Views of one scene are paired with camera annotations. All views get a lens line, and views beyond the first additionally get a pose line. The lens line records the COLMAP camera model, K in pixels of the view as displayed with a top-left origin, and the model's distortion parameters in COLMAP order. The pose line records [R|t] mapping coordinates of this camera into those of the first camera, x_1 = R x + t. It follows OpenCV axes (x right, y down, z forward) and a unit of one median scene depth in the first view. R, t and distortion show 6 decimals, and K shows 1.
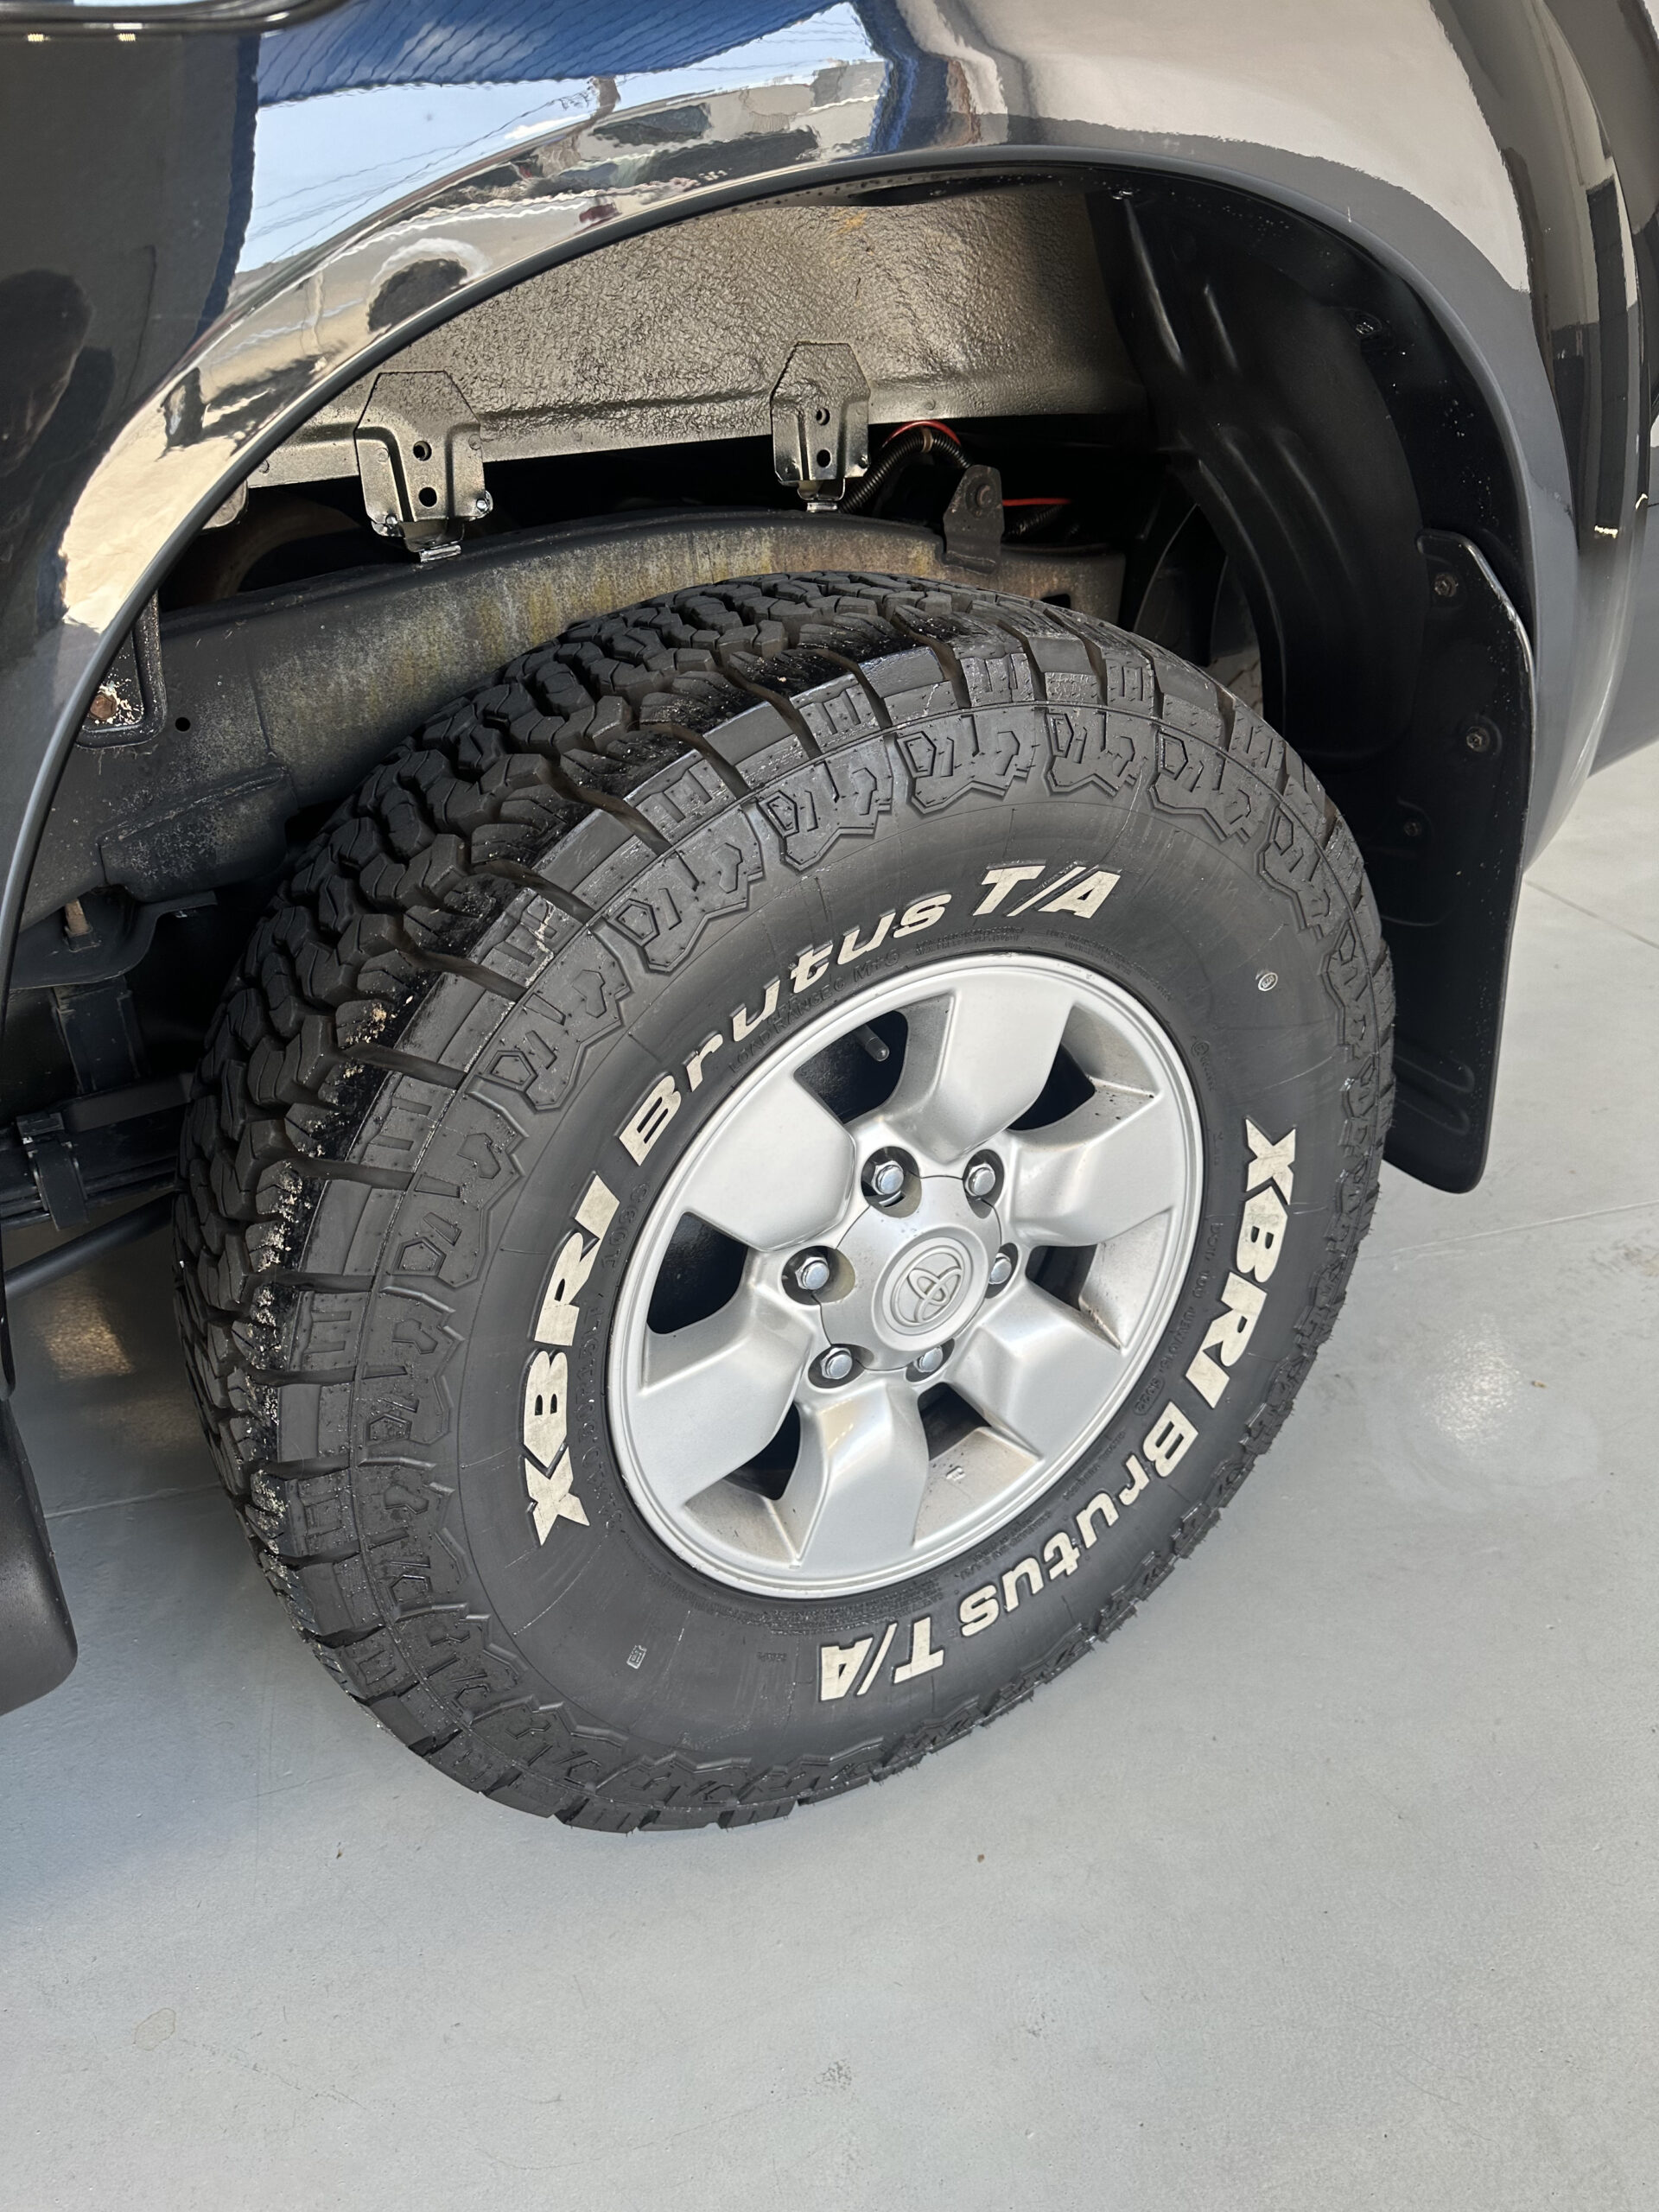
lens RADIAL K [[1607.5, 0, 829.5], [0, 1607.5, 1106.0], [0, 0, 1]] dist [0.038938, -0.075373]
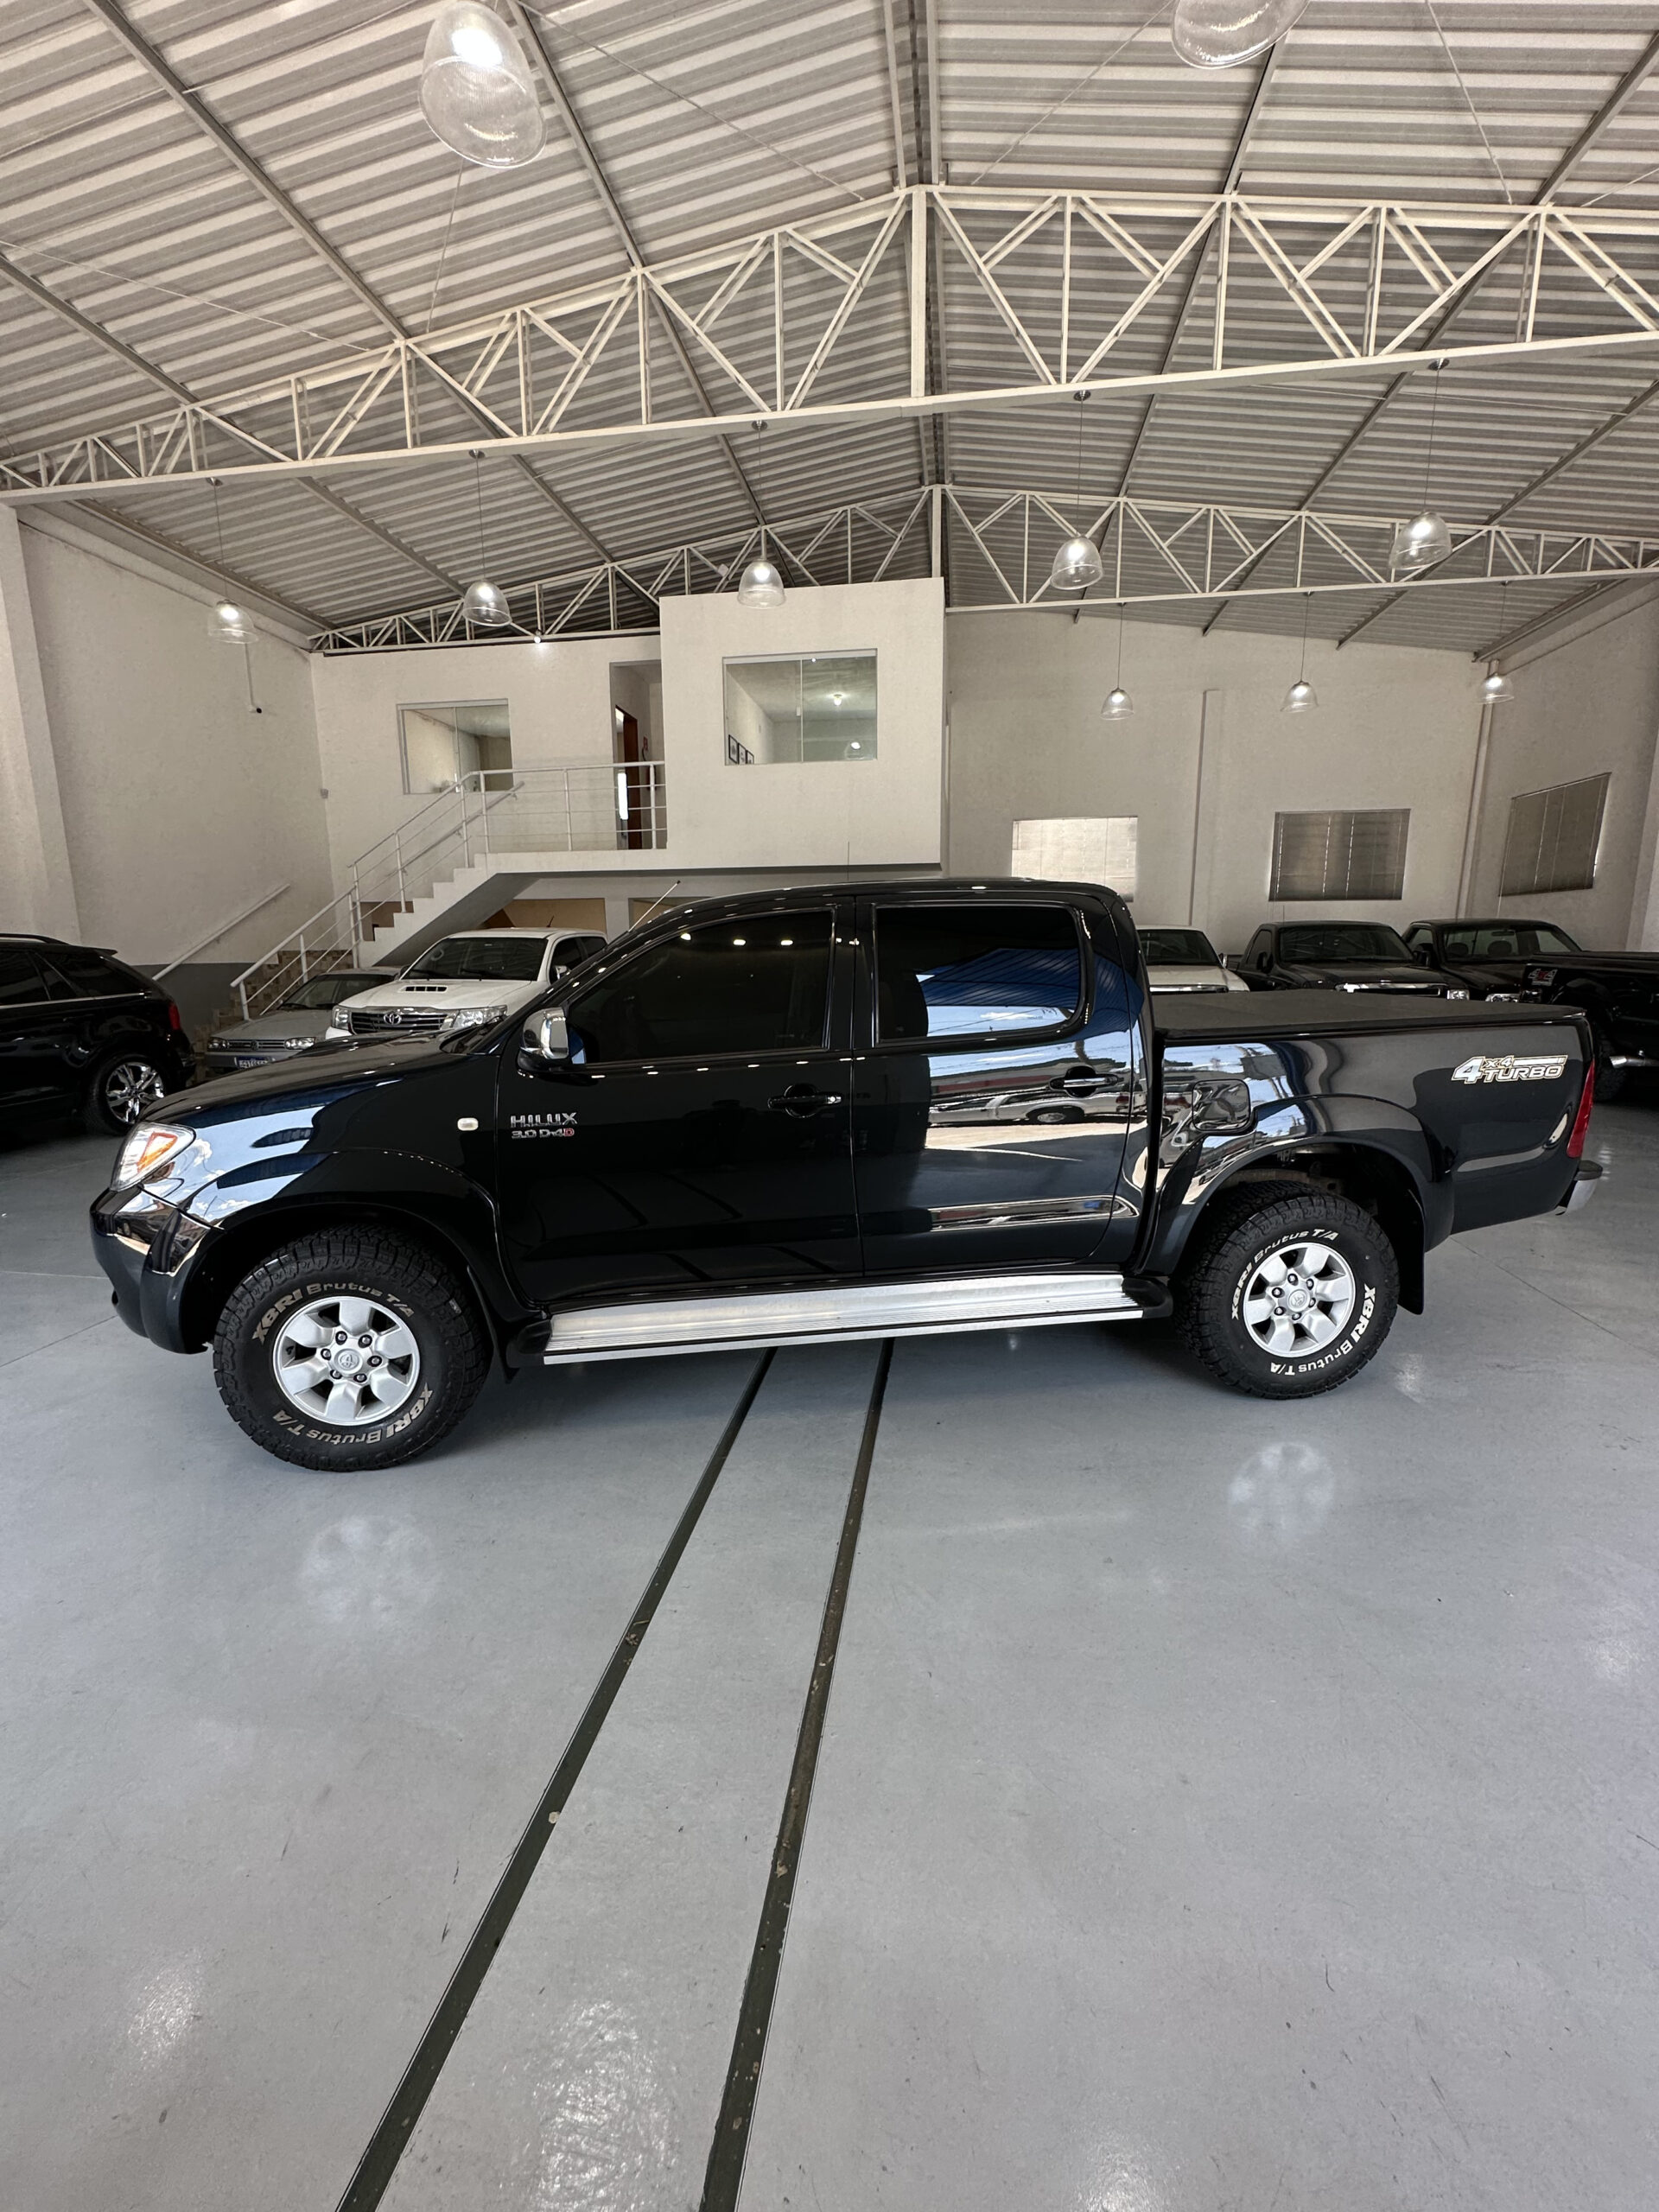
lens RADIAL K [[885.8, 0, 829.5], [0, 885.8, 1106.0], [0, 0, 1]] dist [-0.002657, 0.000116]
pose [[0.909201, 0.096262, -0.405077, -0.259678], [-0.207808, 0.947978, -0.241152, 0.589638], [0.360790, 0.303434, 0.881906, -2.741309]]
